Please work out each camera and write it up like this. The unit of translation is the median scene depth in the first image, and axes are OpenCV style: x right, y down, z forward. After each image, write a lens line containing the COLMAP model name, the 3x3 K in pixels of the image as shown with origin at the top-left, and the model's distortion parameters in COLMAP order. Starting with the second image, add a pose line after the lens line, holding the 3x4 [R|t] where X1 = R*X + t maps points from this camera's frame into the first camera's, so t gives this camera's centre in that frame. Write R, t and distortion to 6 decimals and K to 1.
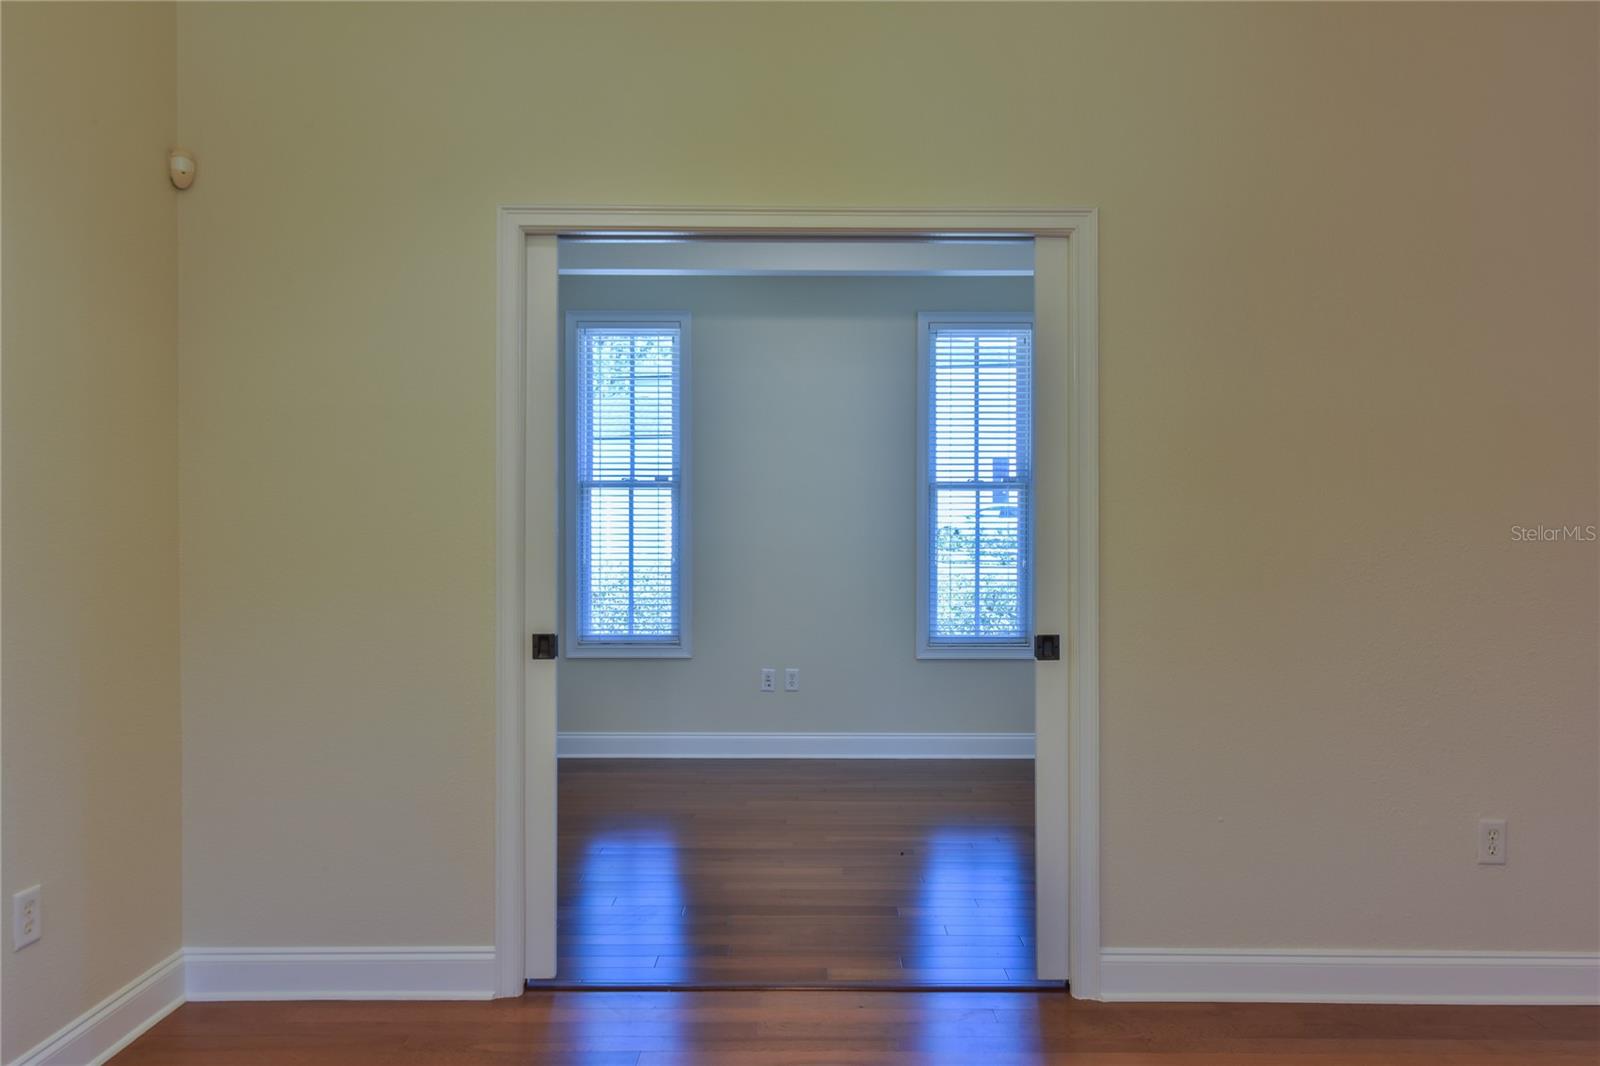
lens RADIAL K [[1059.3, 0, 796.9], [0, 1059.3, 537.5], [0, 0, 1]] dist [0.002684, 0.002160]
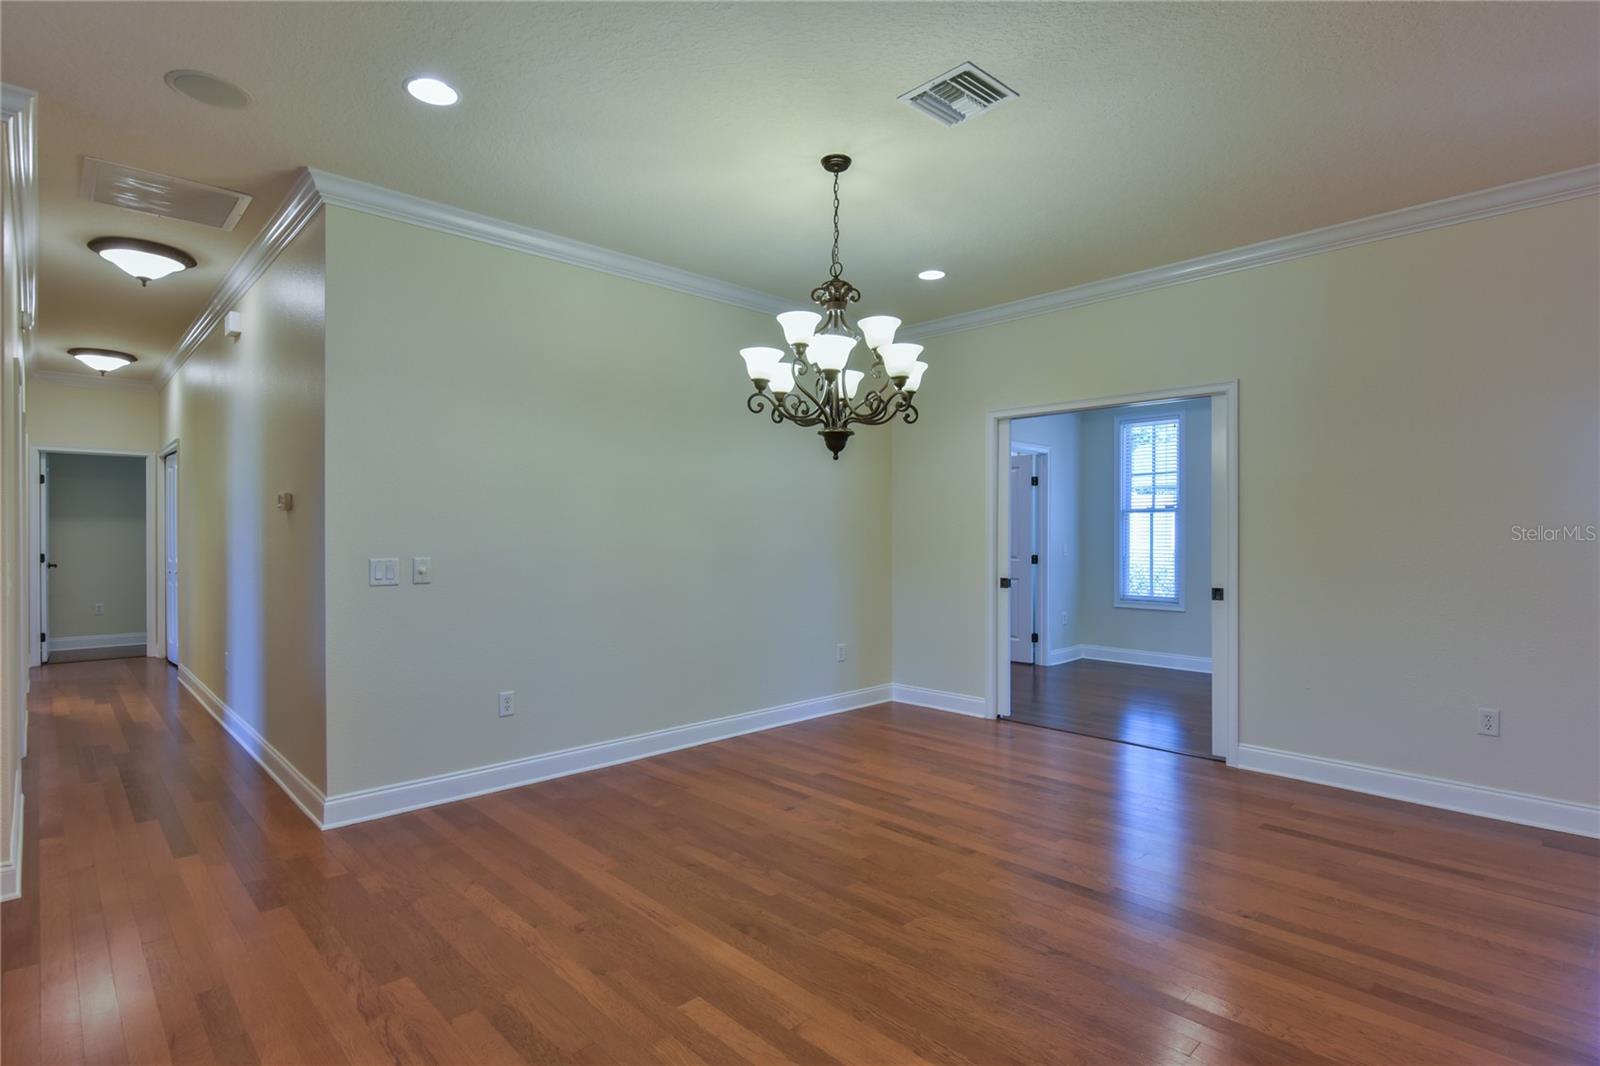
lens RADIAL K [[813.9, 0, 797.7], [0, 813.9, 538.4], [0, 0, 1]] dist [0.002308, 0.001271]
pose [[0.682947, 0.002620, -0.730463, 0.431273], [-0.005423, 0.999984, -0.001484, 0.001216], [0.730447, 0.004975, 0.682951, -0.349029]]
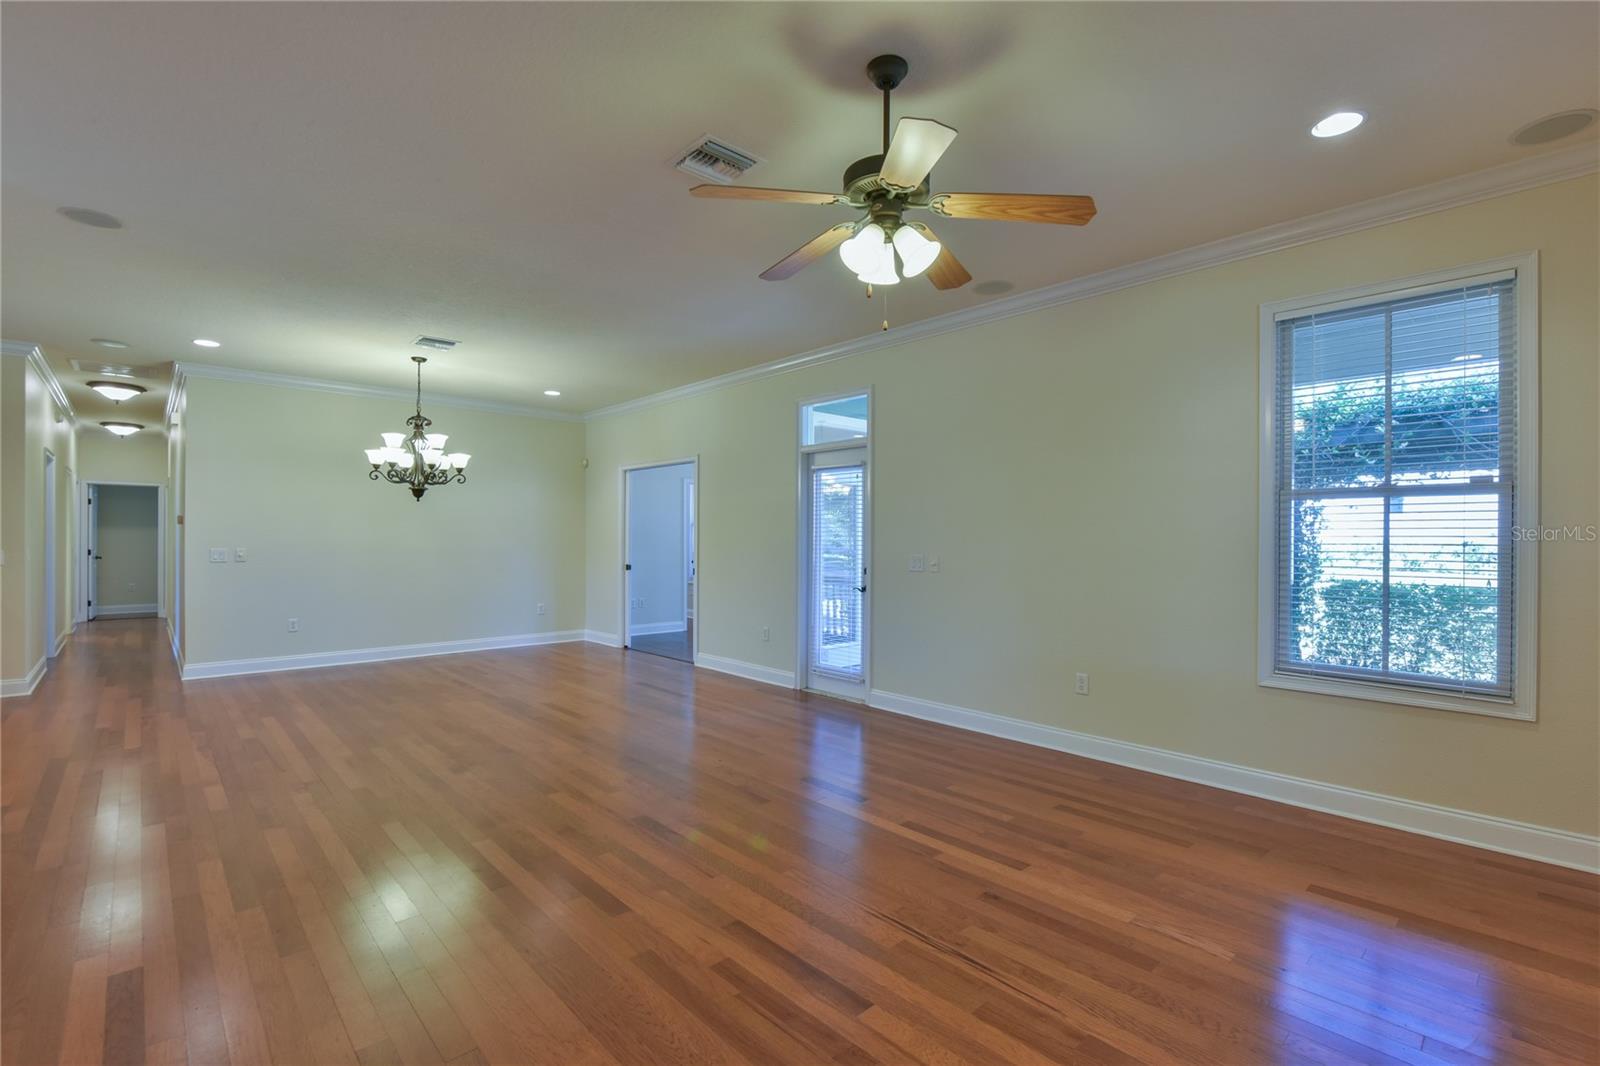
lens RADIAL K [[742.1, 0, 797.9], [0, 742.1, 538.6], [0, 0, 1]] dist [-0.000899, -0.000510]
pose [[0.663745, -0.001405, -0.747958, 1.253703], [-0.008732, 0.999916, -0.009627, 0.005218], [0.747908, 0.012921, 0.663677, -0.238150]]
